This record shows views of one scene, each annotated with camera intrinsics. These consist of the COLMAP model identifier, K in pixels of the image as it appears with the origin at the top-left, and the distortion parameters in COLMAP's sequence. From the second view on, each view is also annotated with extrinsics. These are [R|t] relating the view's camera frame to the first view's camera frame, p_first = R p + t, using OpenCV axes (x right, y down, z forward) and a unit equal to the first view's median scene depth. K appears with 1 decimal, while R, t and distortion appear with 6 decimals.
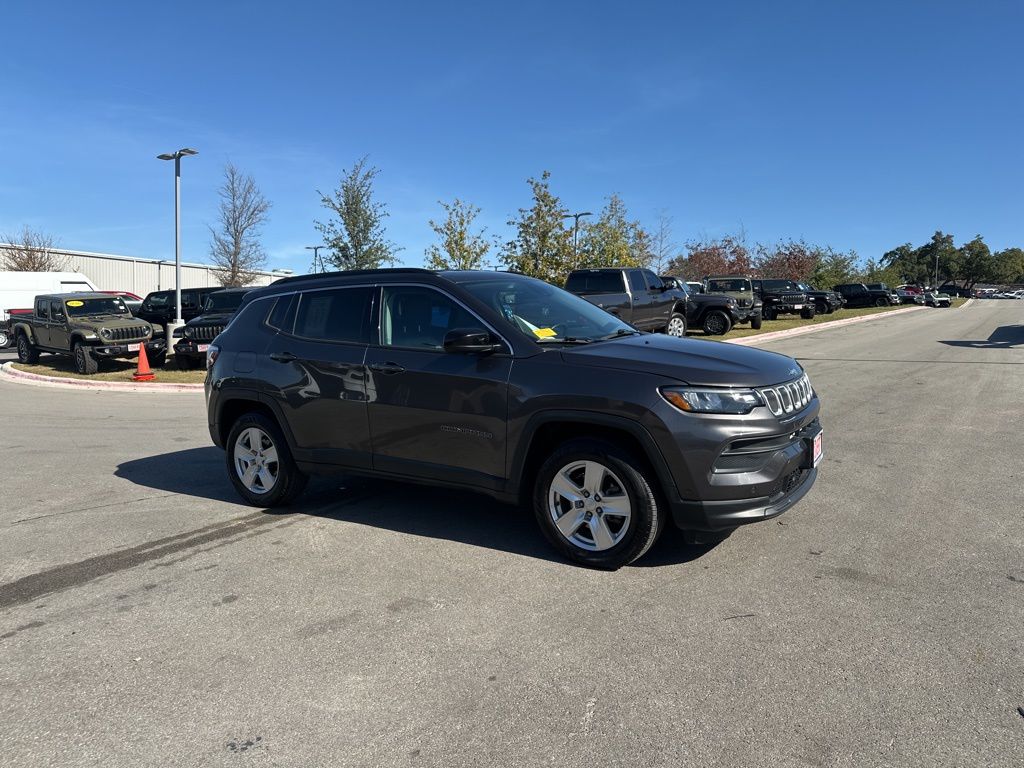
lens RADIAL K [[717.3, 0, 511.2], [0, 717.3, 383.7], [0, 0, 1]] dist [0.060019, -0.079558]
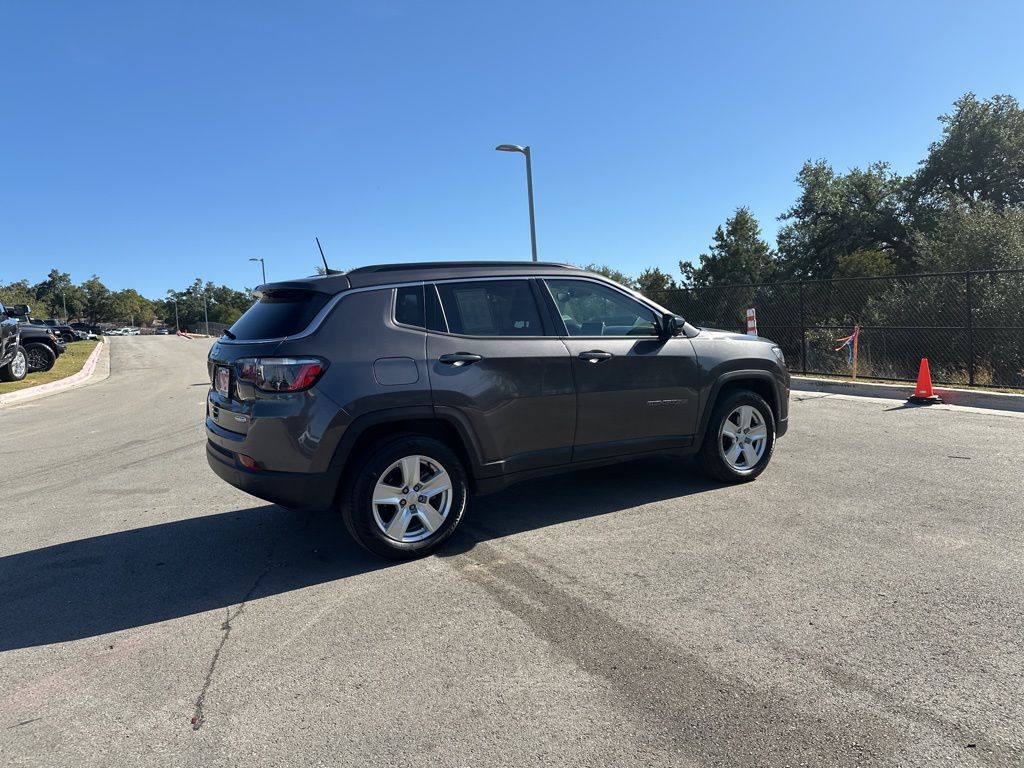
lens RADIAL K [[717.3, 0, 504.9], [0, 717.3, 383.9], [0, 0, 1]] dist [0.060019, -0.079558]
pose [[0.442061, -0.077793, 0.893605, -0.776850], [0.125408, 0.991808, 0.024303, -0.016639], [-0.888175, 0.101322, 0.448195, 0.439937]]
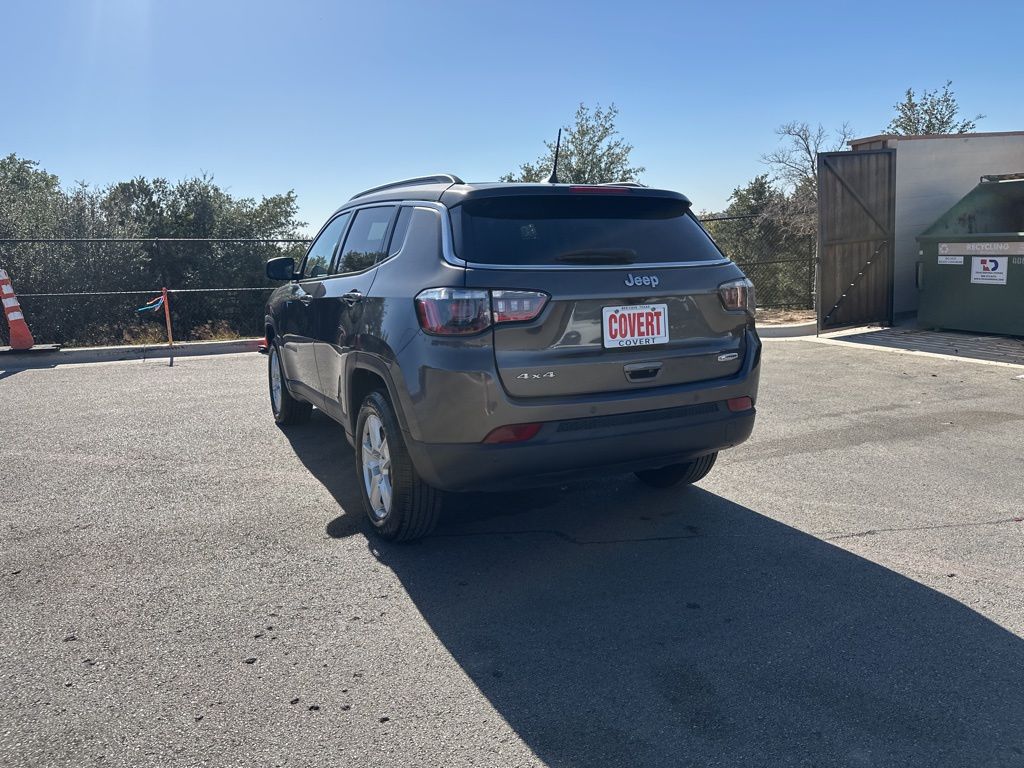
lens RADIAL K [[717.3, 0, 513.0], [0, 717.3, 382.9], [0, 0, 1]] dist [0.060019, -0.079558]
pose [[-0.856813, -0.044916, 0.513667, -0.469030], [0.099148, 0.963257, 0.249610, -0.118427], [-0.506005, 0.264798, -0.820878, 1.365102]]
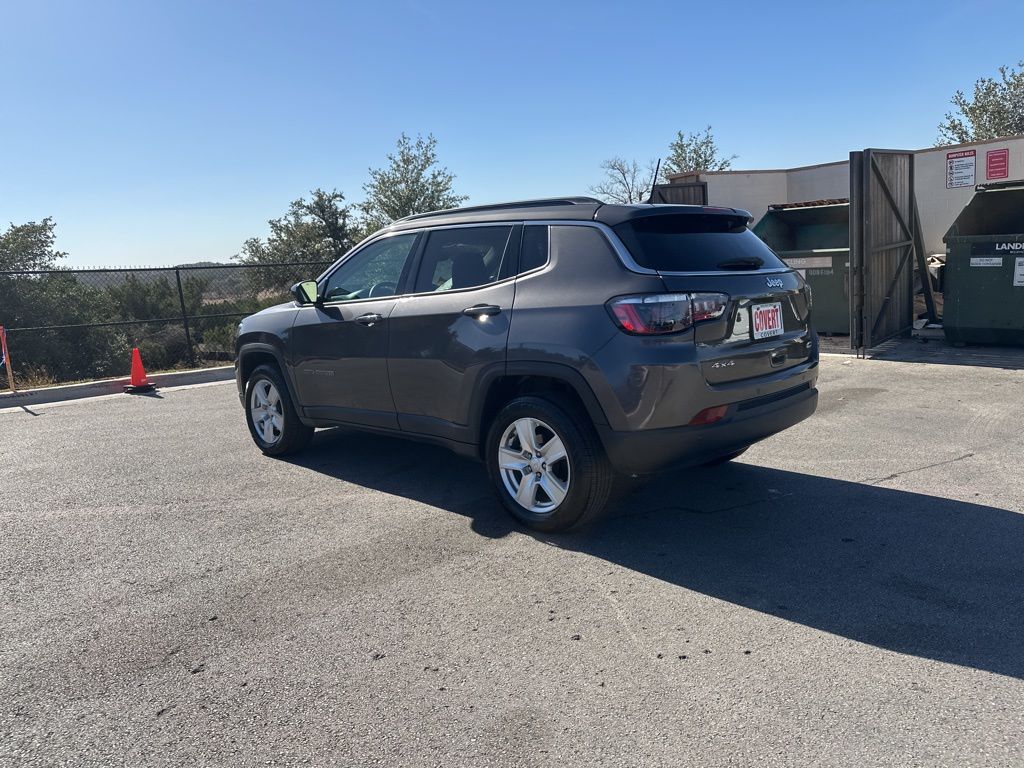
lens RADIAL K [[717.3, 0, 507.1], [0, 717.3, 383.4], [0, 0, 1]] dist [0.060019, -0.079558]
pose [[-0.975665, 0.041722, 0.215258, -0.229229], [0.095574, 0.964482, 0.246251, -0.139987], [-0.197339, 0.260831, -0.945000, 1.512684]]
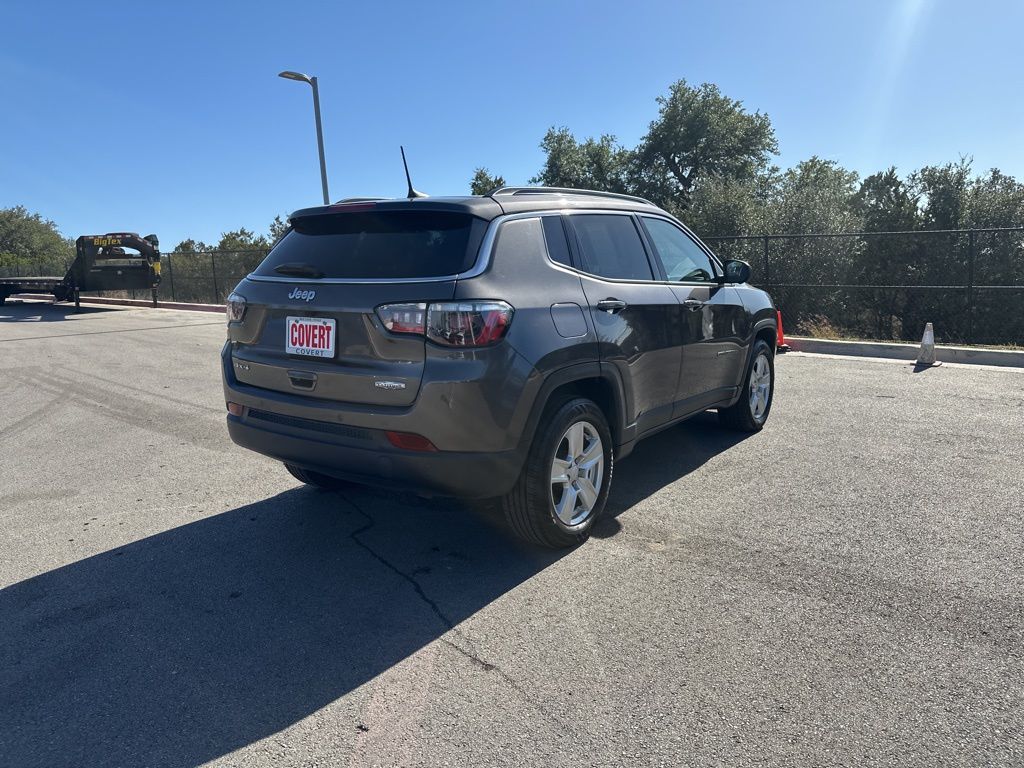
lens RADIAL K [[717.3, 0, 504.8], [0, 717.3, 387.5], [0, 0, 1]] dist [0.060019, -0.079558]
pose [[0.059574, -0.144175, 0.987757, -0.770308], [0.123729, 0.982951, 0.136011, -0.050017], [-0.990526, 0.114112, 0.076397, 0.794163]]
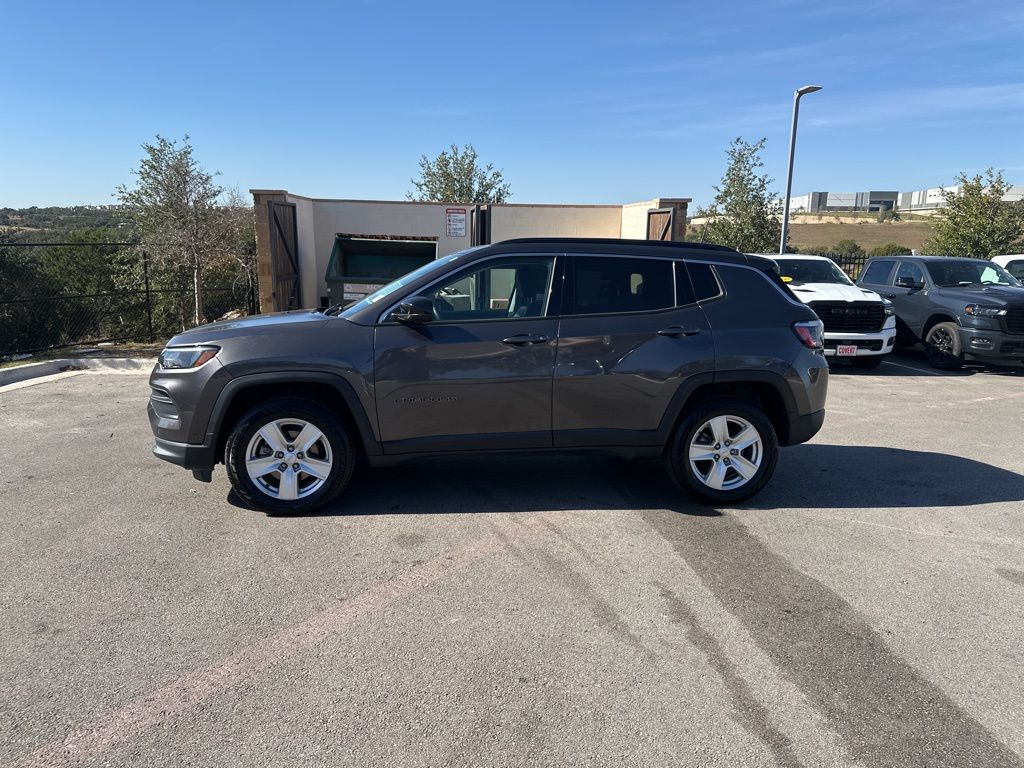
lens RADIAL K [[717.3, 0, 507.6], [0, 717.3, 383.3], [0, 0, 1]] dist [0.060019, -0.079558]
pose [[-0.768143, 0.105380, -0.631547, 0.460536], [-0.062318, 0.969375, 0.237546, -0.160813], [0.637238, 0.221827, -0.738052, 1.375832]]
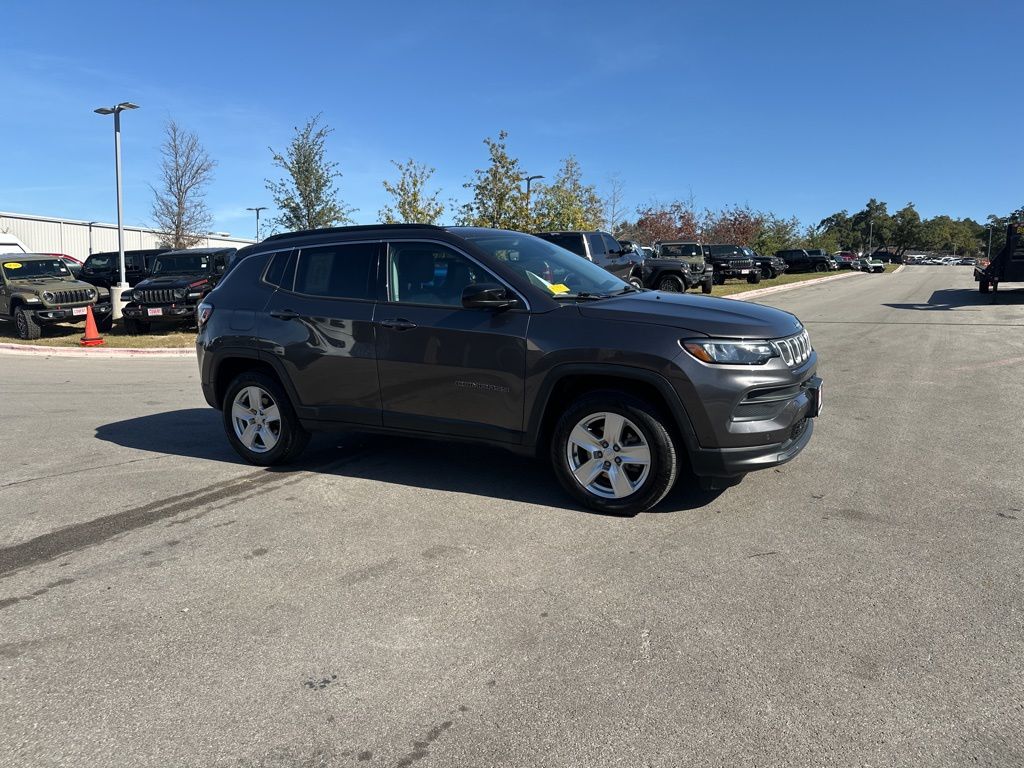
lens RADIAL K [[717.3, 0, 506.3], [0, 717.3, 383.9], [0, 0, 1]] dist [0.060019, -0.079558]
pose [[0.997526, -0.008782, 0.069747, -0.062147], [0.005477, 0.998859, 0.047438, 0.009758], [-0.070084, -0.046939, 0.996436, -0.007896]]
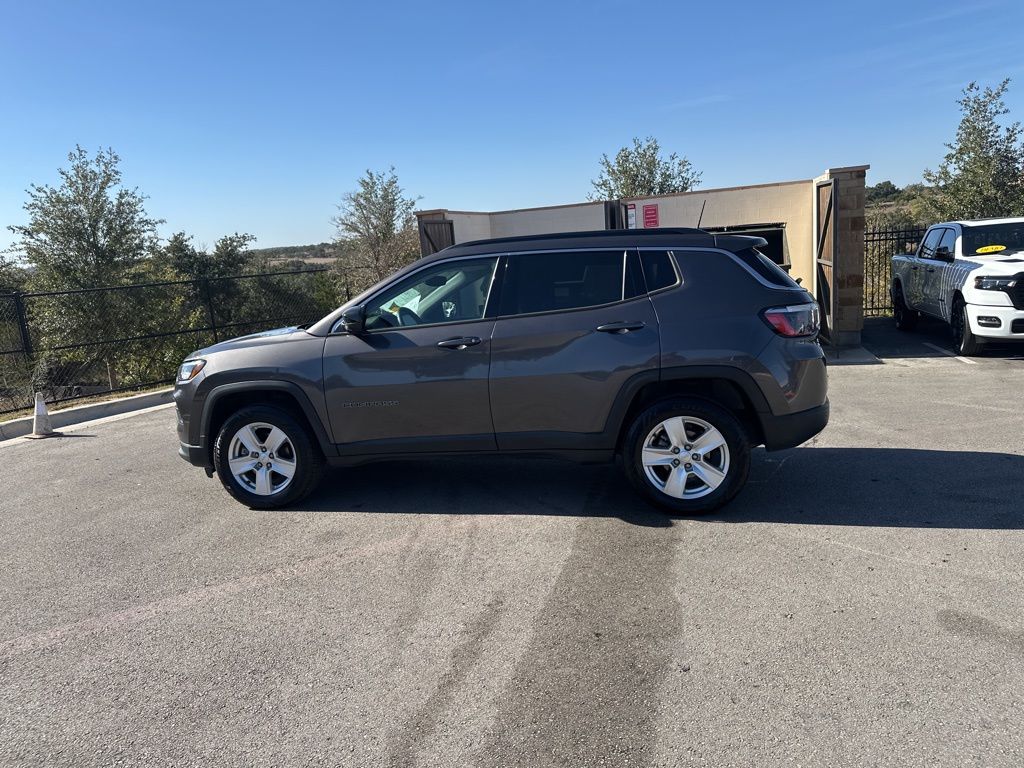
lens RADIAL K [[717.3, 0, 506.2], [0, 717.3, 381.2], [0, 0, 1]] dist [0.060019, -0.079558]
pose [[-0.939029, 0.125716, -0.320031, 0.206761], [0.048898, 0.970128, 0.237614, -0.165019], [0.340343, 0.207478, -0.917126, 1.518532]]
